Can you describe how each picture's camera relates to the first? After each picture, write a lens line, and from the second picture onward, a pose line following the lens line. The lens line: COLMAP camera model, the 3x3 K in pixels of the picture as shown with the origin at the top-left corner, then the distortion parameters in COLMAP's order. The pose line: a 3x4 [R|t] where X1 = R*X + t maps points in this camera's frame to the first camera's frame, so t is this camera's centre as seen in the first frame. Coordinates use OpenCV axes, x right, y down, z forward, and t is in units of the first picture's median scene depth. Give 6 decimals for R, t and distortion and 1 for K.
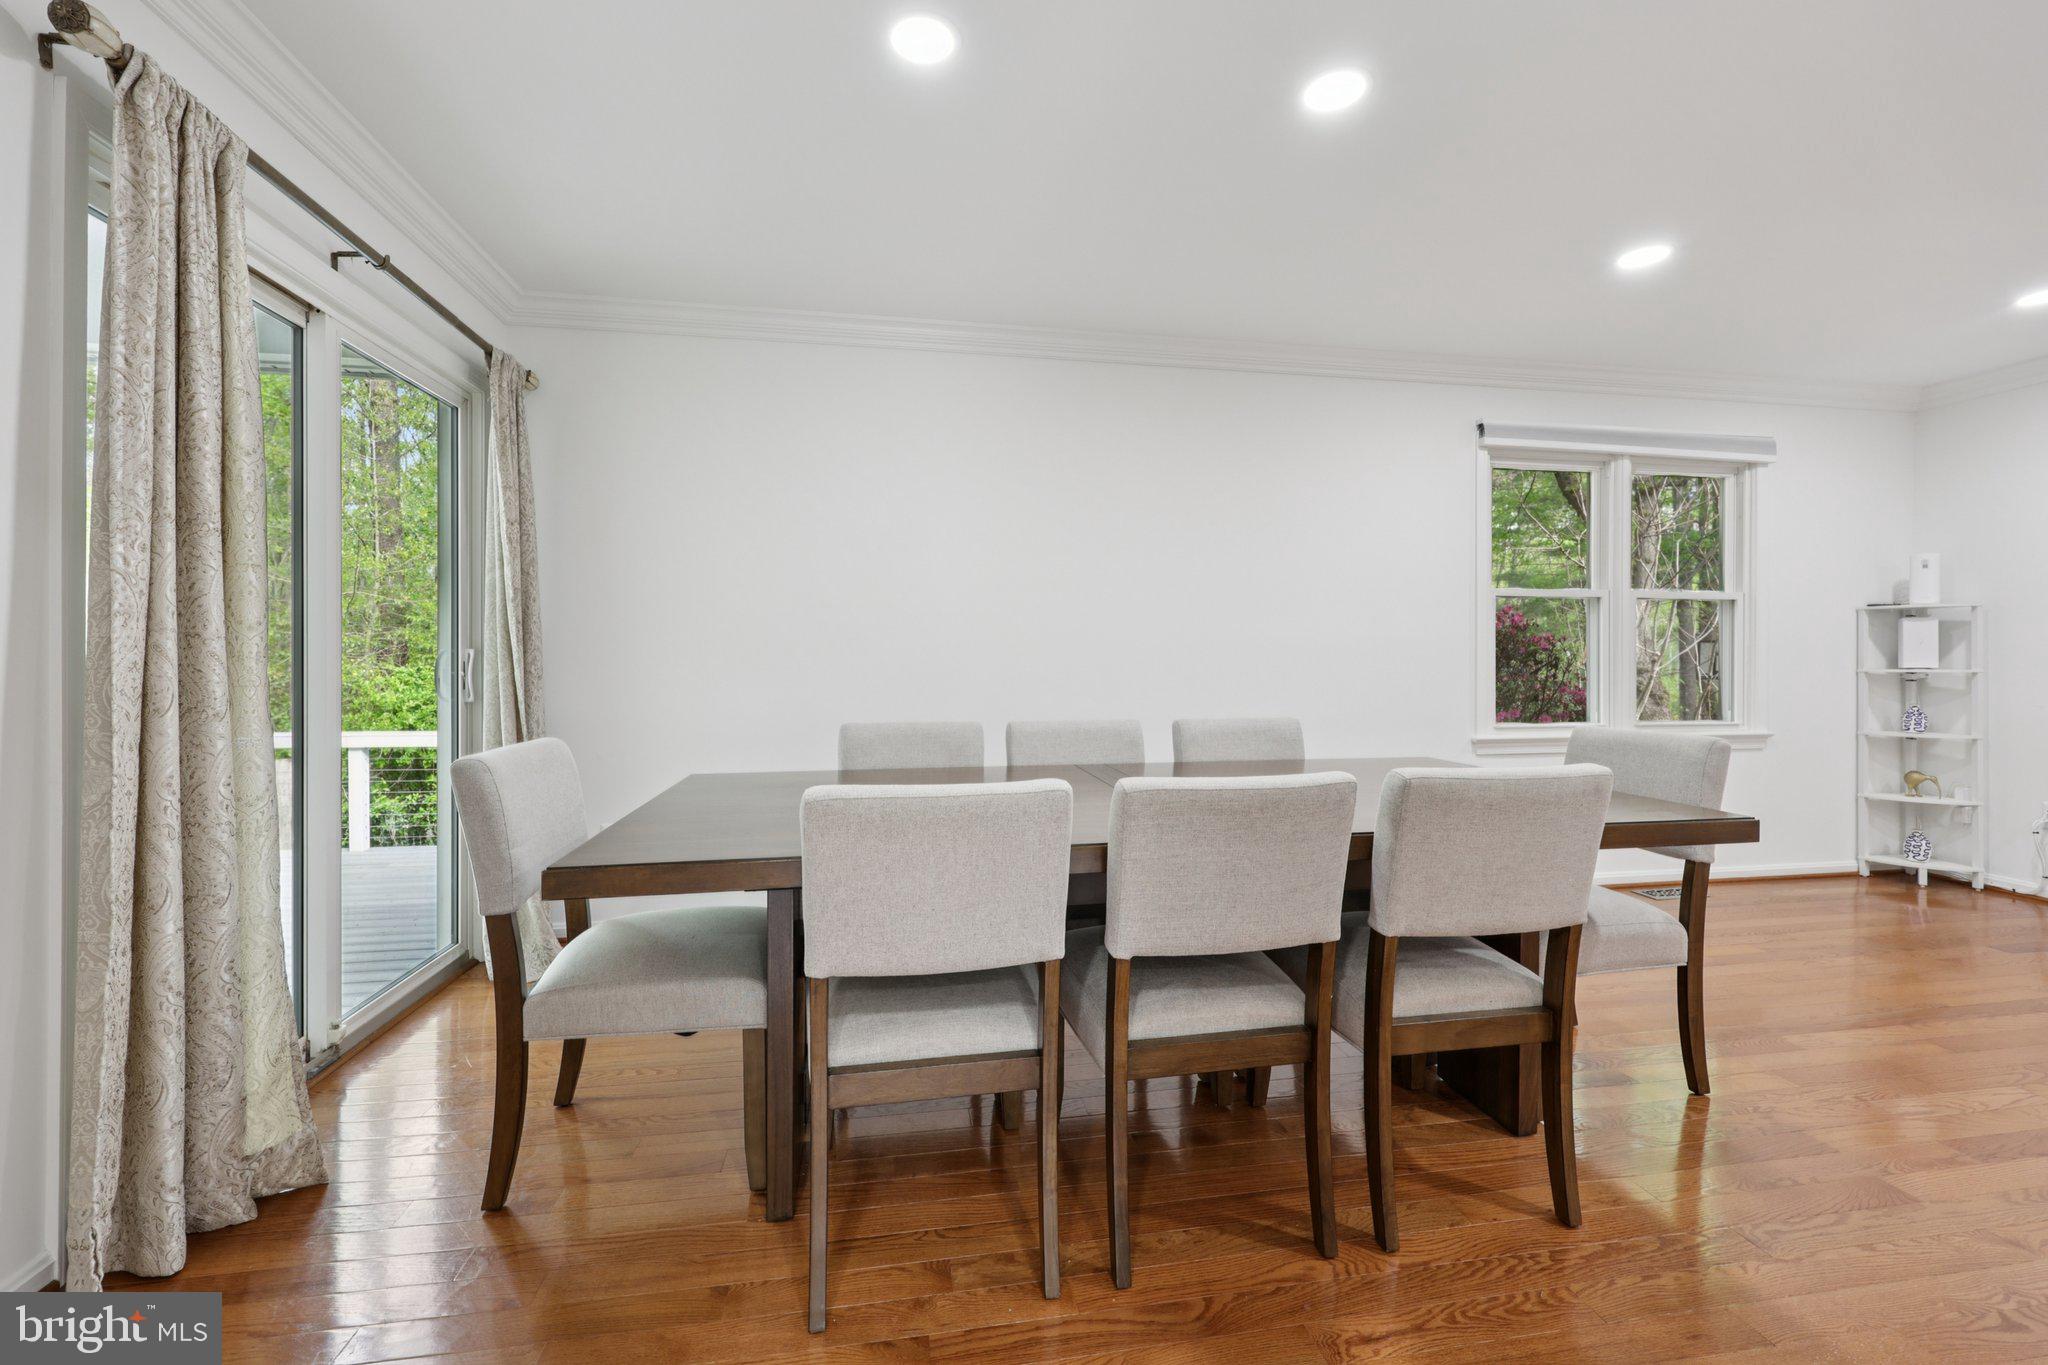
lens RADIAL K [[834.7, 0, 1029.4], [0, 834.7, 669.6], [0, 0, 1]] dist [-0.000048, 0.000093]
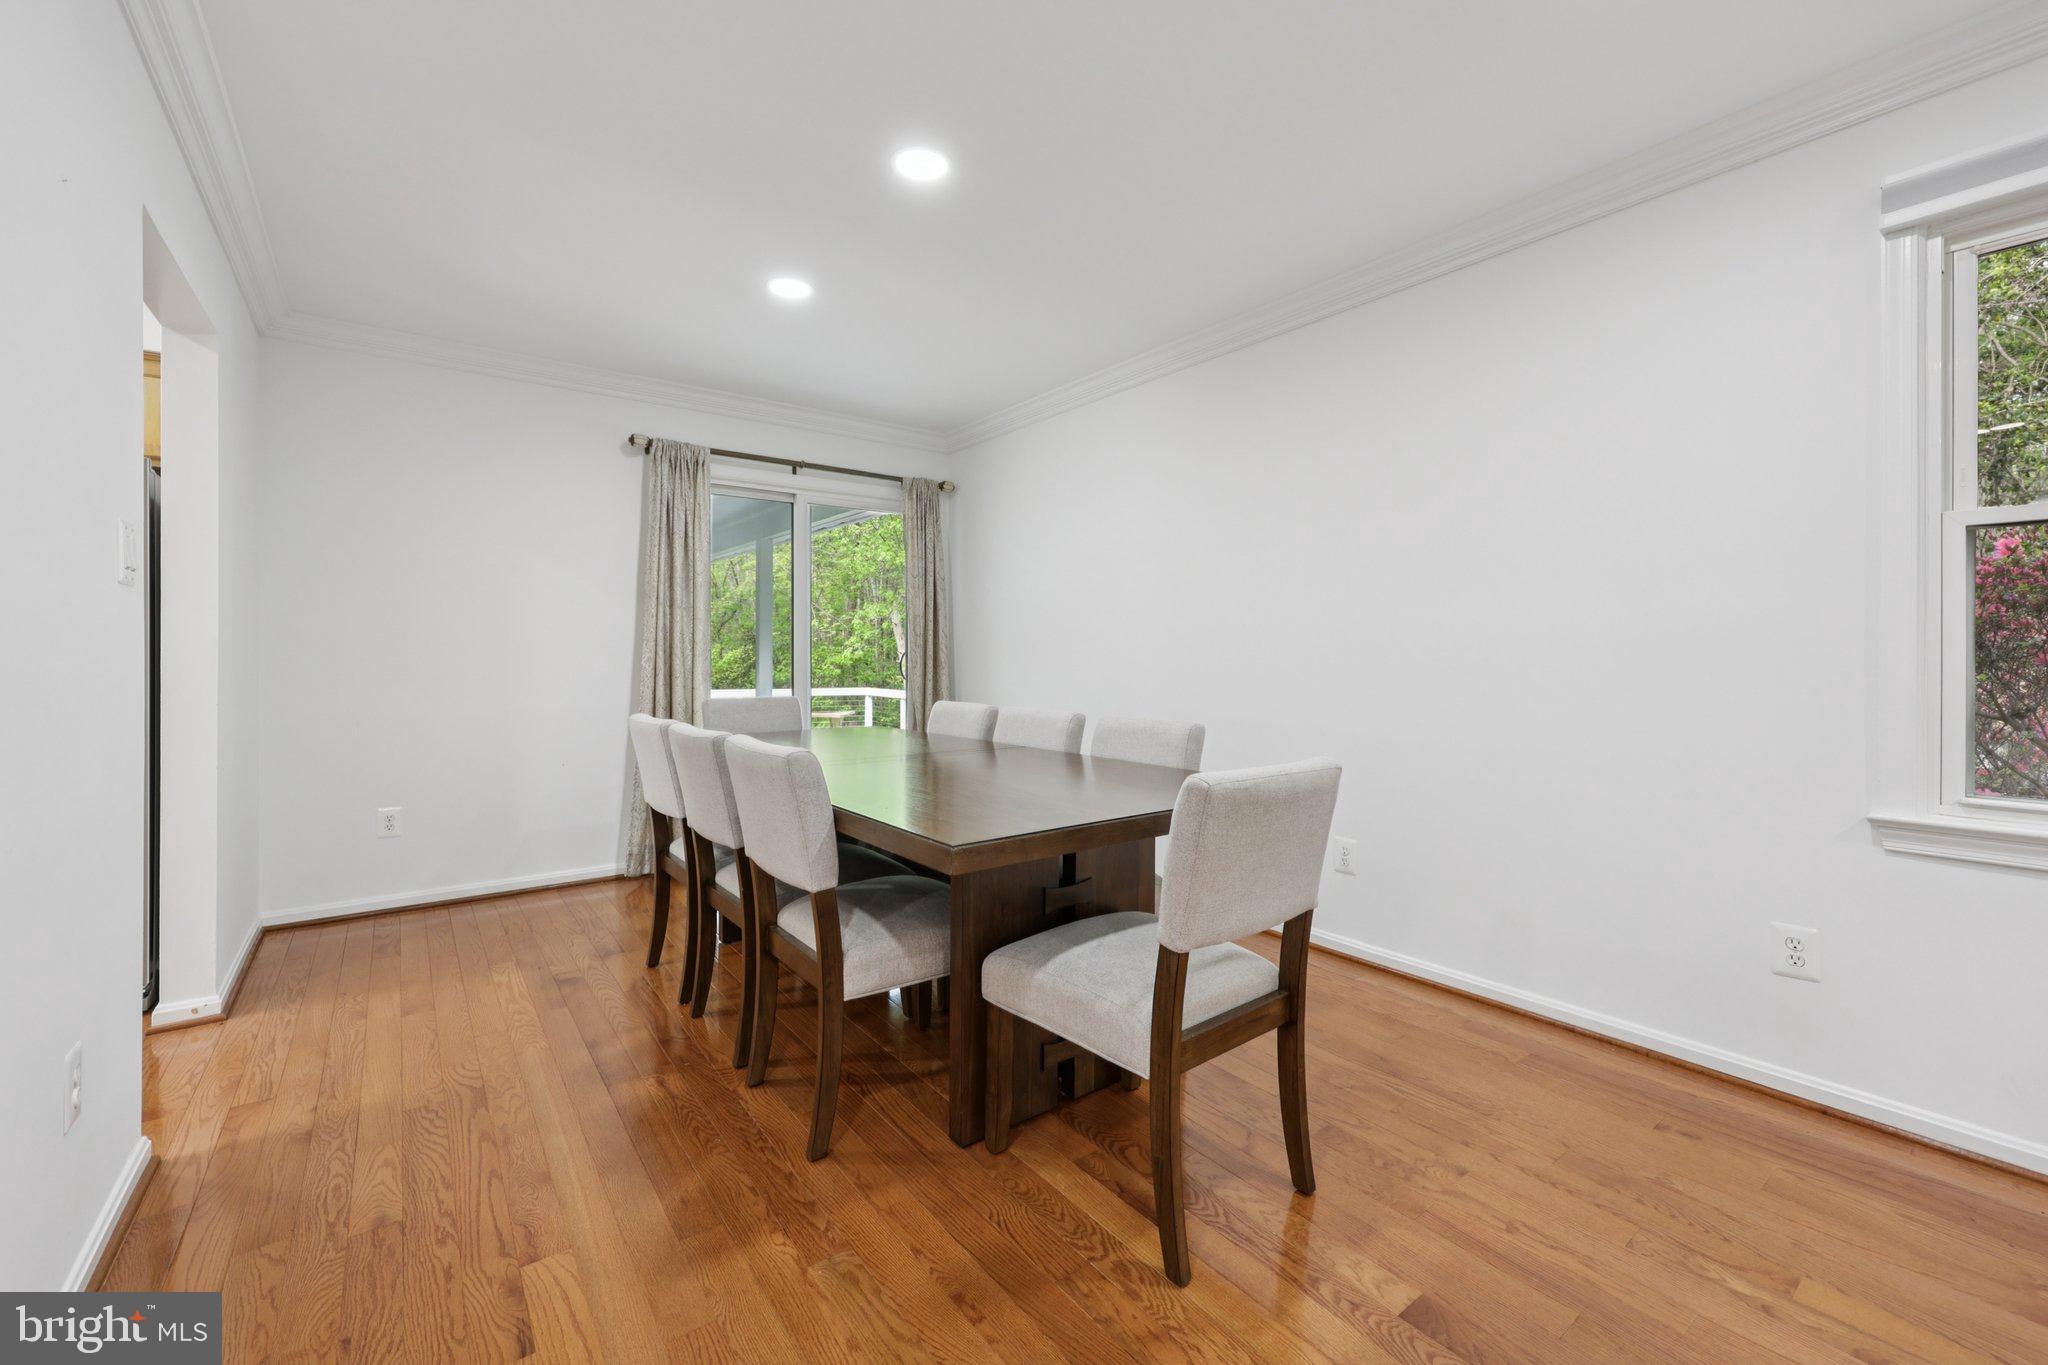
lens RADIAL K [[825.4, 0, 1020.6], [0, 825.4, 659.4], [0, 0, 1]] dist [-0.000986, -0.000224]
pose [[0.454660, 0.011312, -0.890593, 1.023246], [-0.011529, 0.999910, 0.006814, -0.013311], [0.890591, 0.007169, 0.454749, 0.429127]]
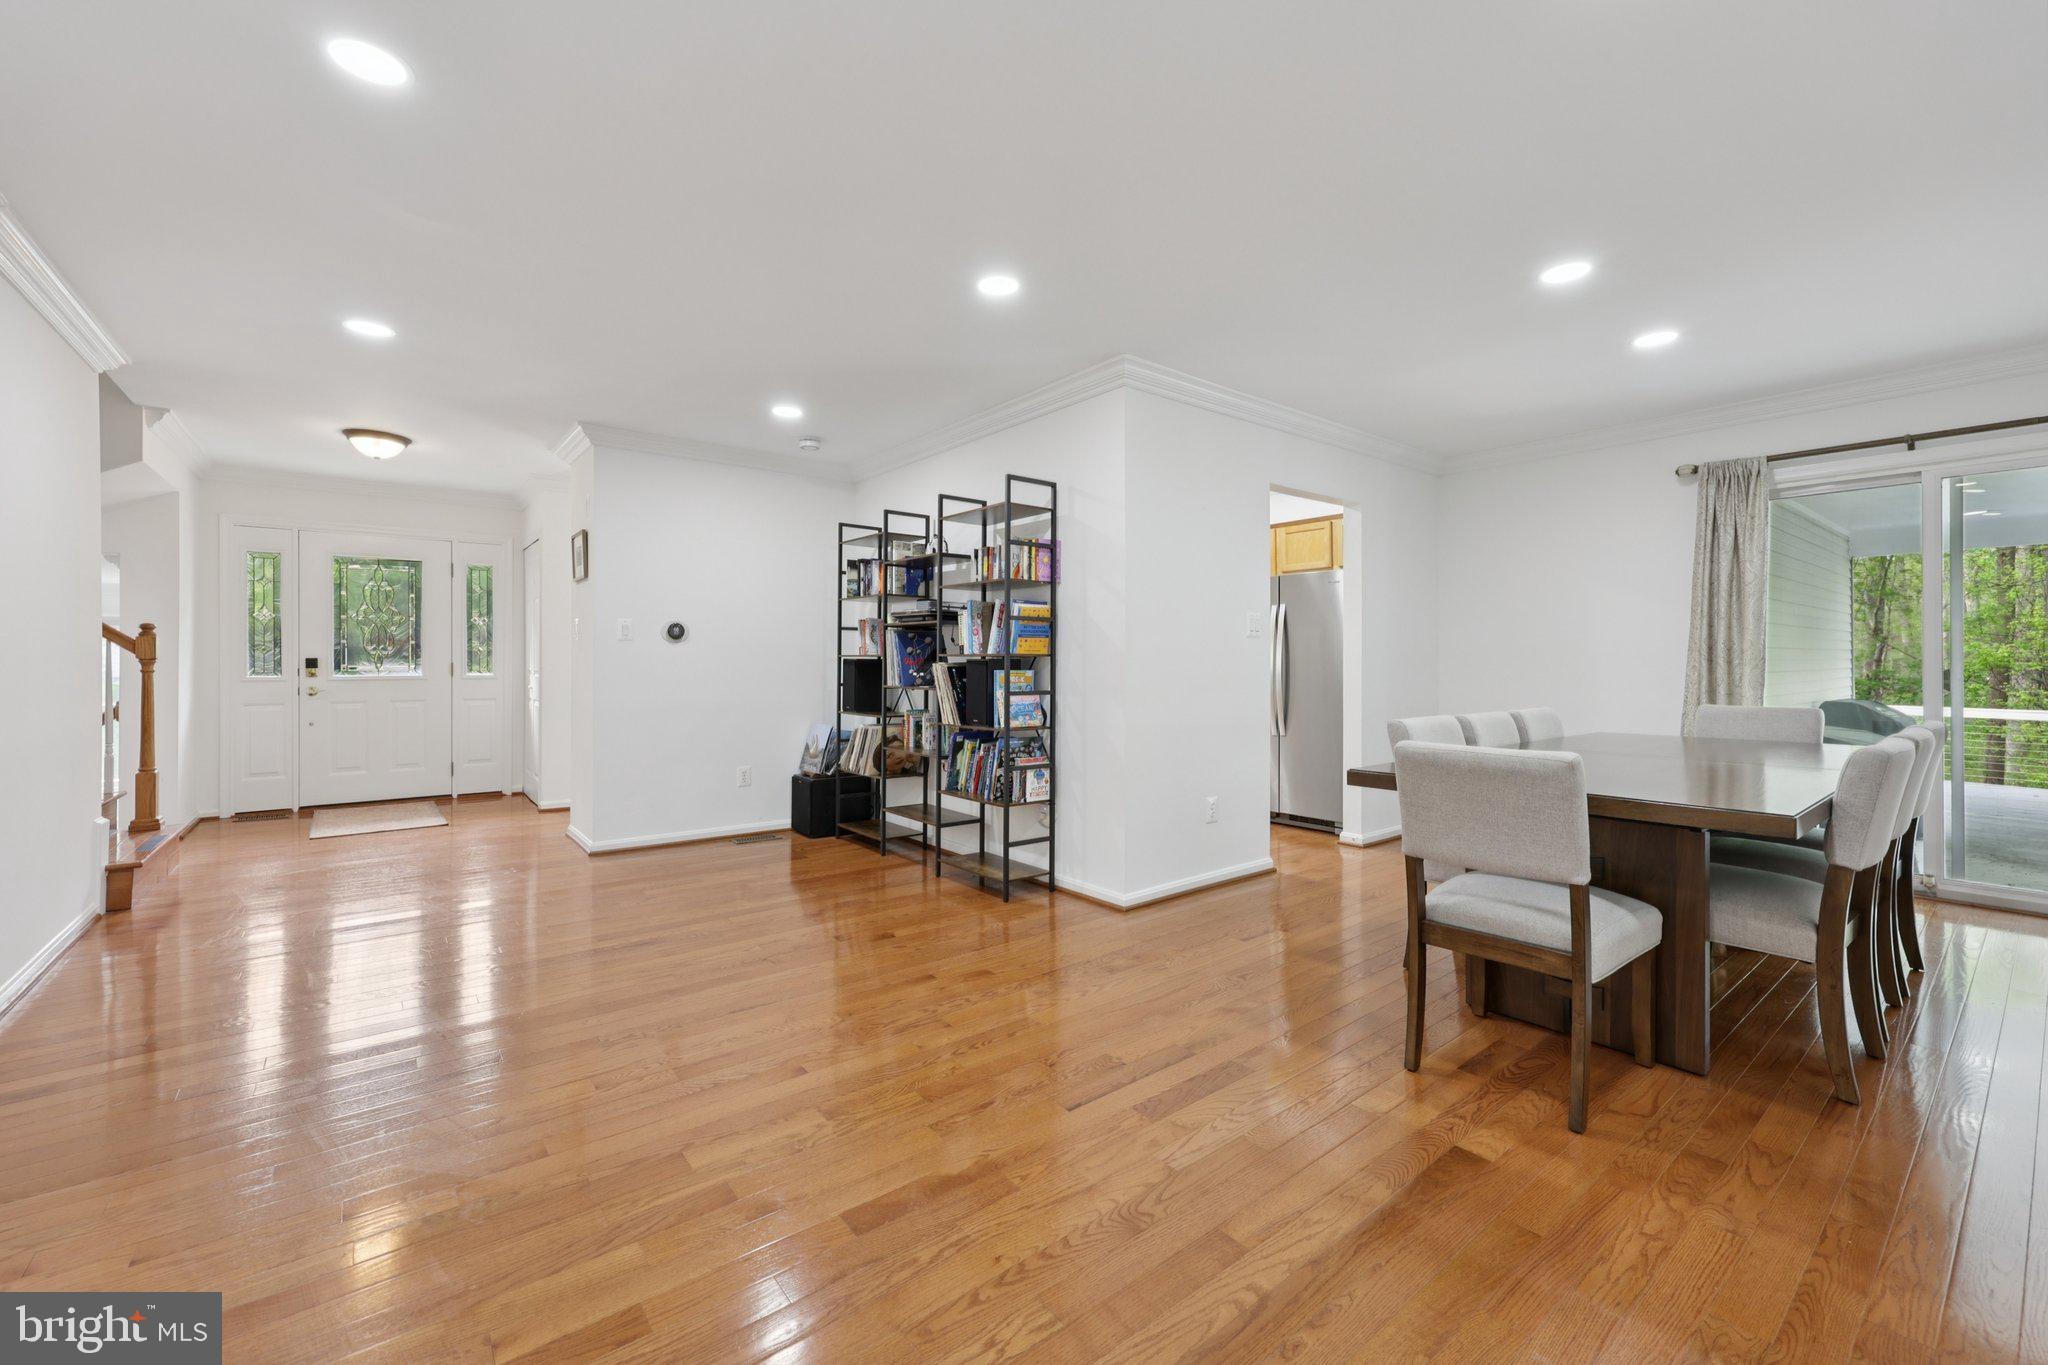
lens RADIAL K [[825.4, 0, 1020.6], [0, 825.4, 659.4], [0, 0, 1]] dist [-0.000986, -0.000224]
pose [[-0.880650, 0.004050, -0.473751, 1.322773], [0.001723, 0.999984, 0.005347, -0.023495], [0.473765, 0.003892, -0.880643, 1.277136]]
